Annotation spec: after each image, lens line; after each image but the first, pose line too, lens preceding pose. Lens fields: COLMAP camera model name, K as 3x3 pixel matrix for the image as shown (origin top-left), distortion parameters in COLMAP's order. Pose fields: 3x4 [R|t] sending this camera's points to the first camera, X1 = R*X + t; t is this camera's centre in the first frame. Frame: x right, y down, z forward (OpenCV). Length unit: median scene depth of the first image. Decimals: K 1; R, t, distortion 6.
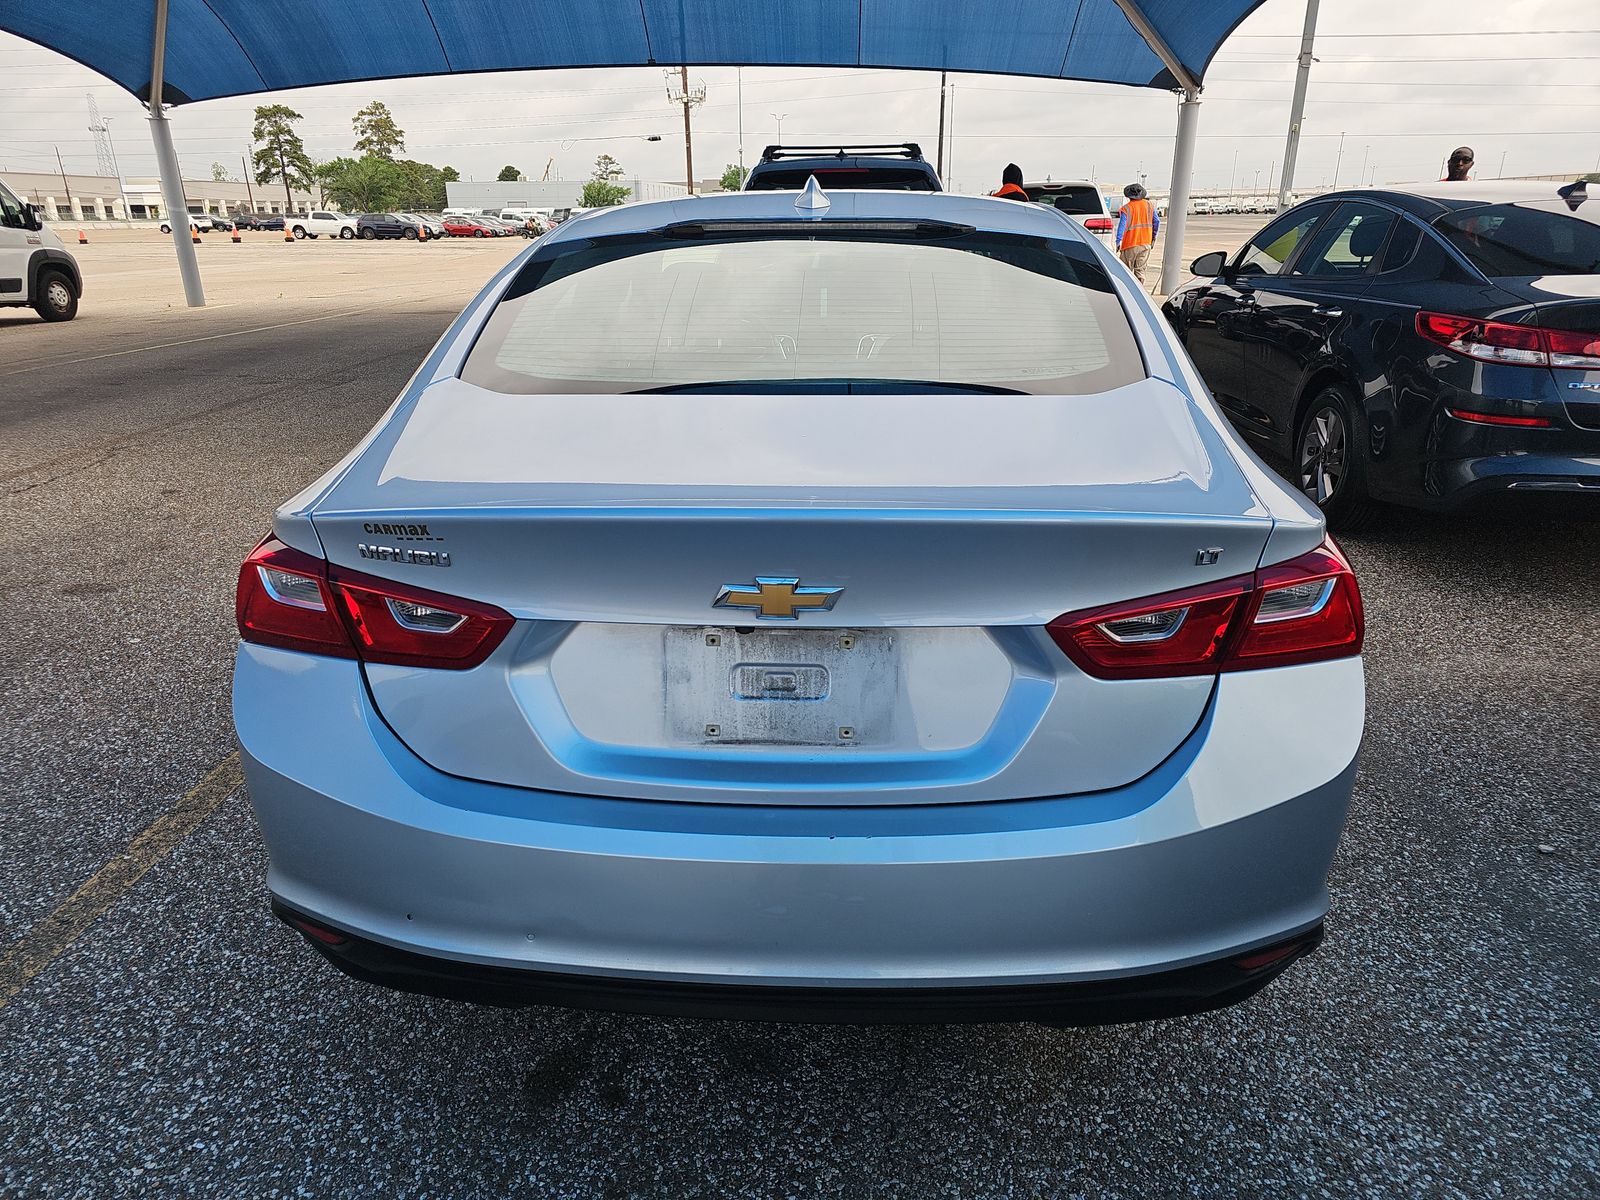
lens RADIAL K [[1055.3, 0, 795.8], [0, 1055.3, 578.5], [0, 0, 1]] dist [0.045099, -0.028108]
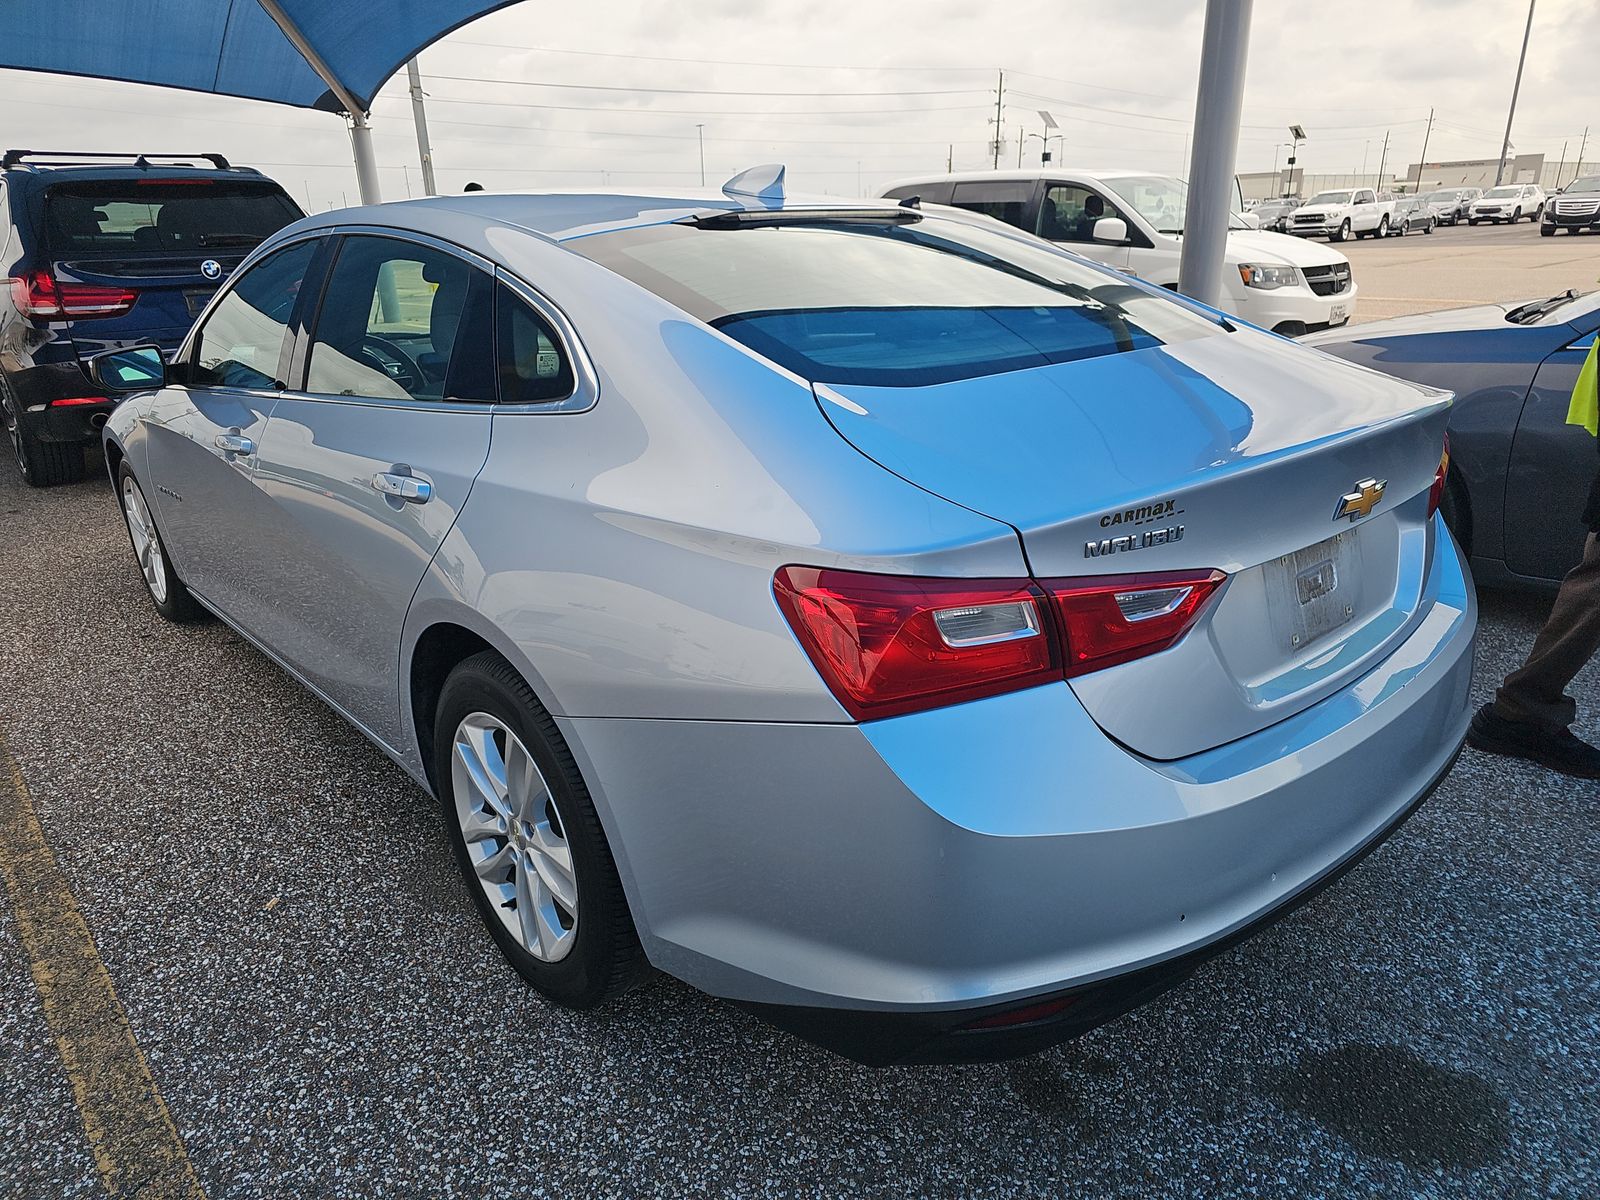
lens RADIAL K [[1061.6, 0, 795.9], [0, 1061.6, 592.1], [0, 0, 1]] dist [0.044901, -0.033519]
pose [[0.716396, -0.239497, 0.655300, -0.204905], [0.249710, 0.965035, 0.079707, -0.021535], [-0.651477, 0.106533, 0.751151, 0.083795]]
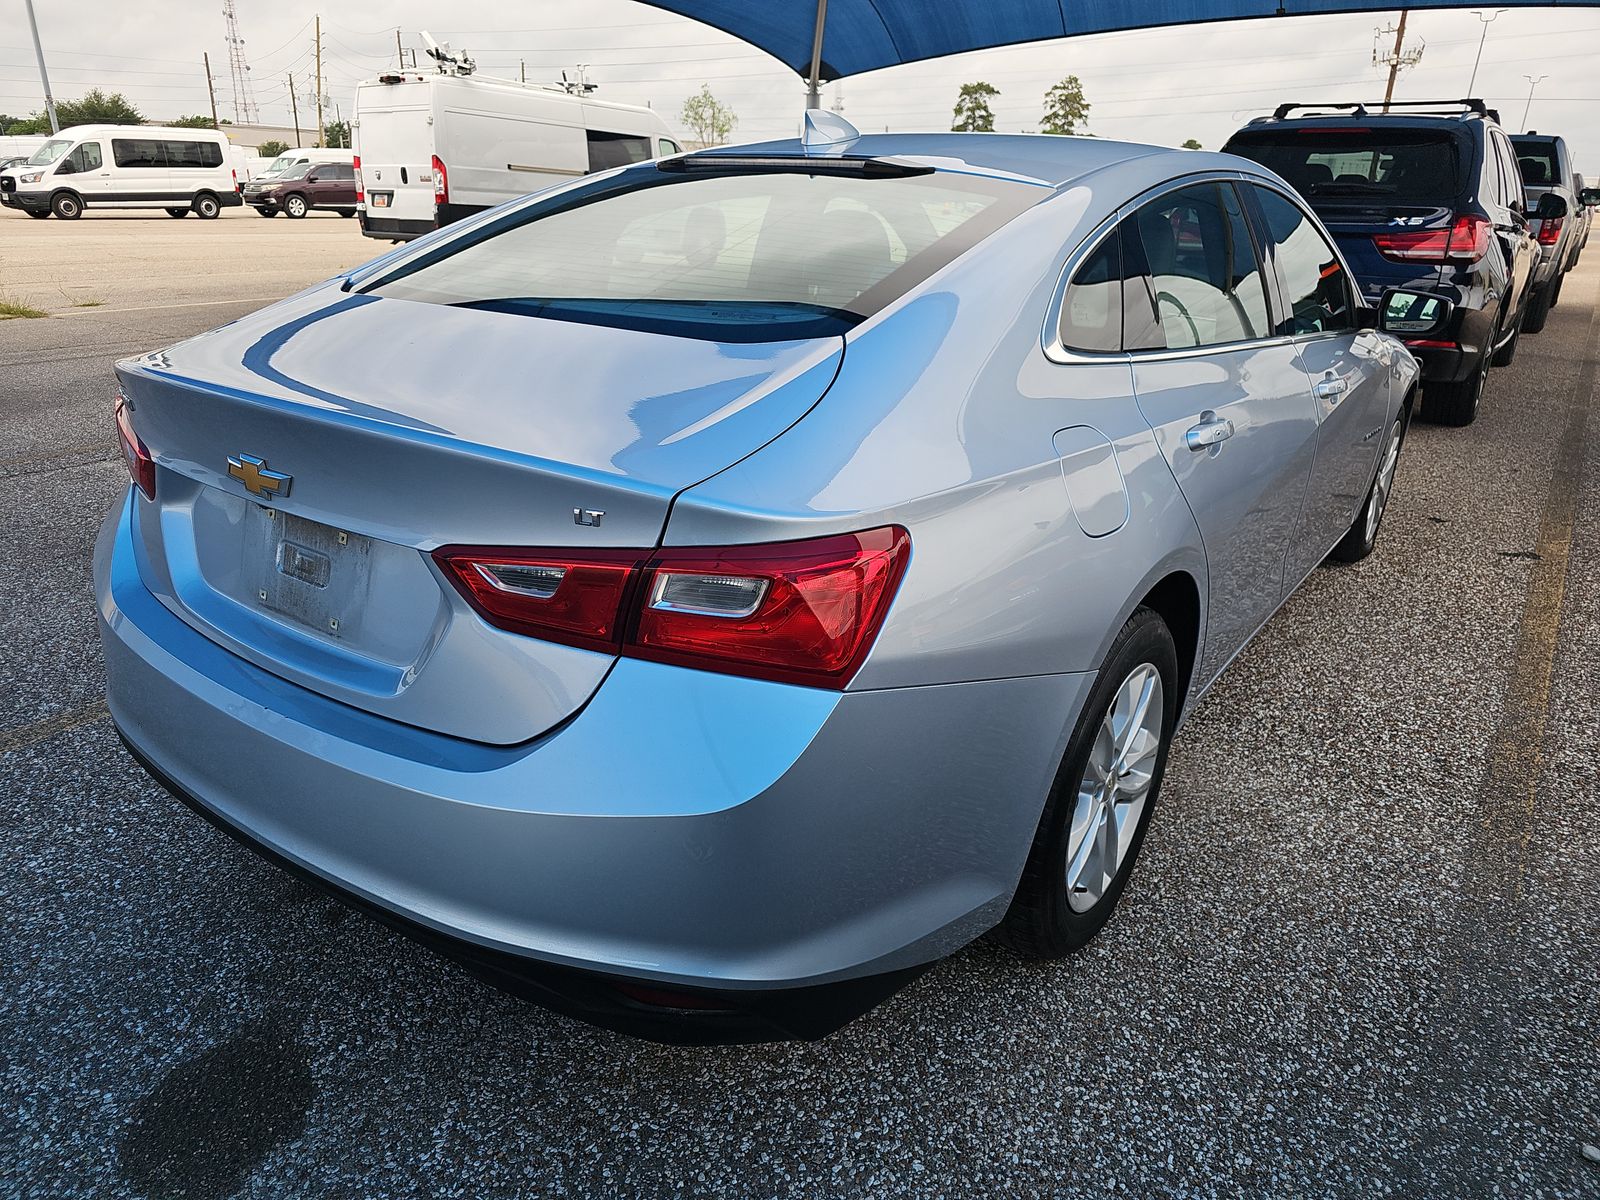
lens RADIAL K [[1061.6, 0, 795.9], [0, 1061.6, 592.1], [0, 0, 1]] dist [0.044901, -0.033519]
pose [[0.839442, 0.219774, -0.497029, 0.163363], [-0.204825, 0.975081, 0.085224, -0.011833], [0.503373, 0.030263, 0.863539, 0.053554]]
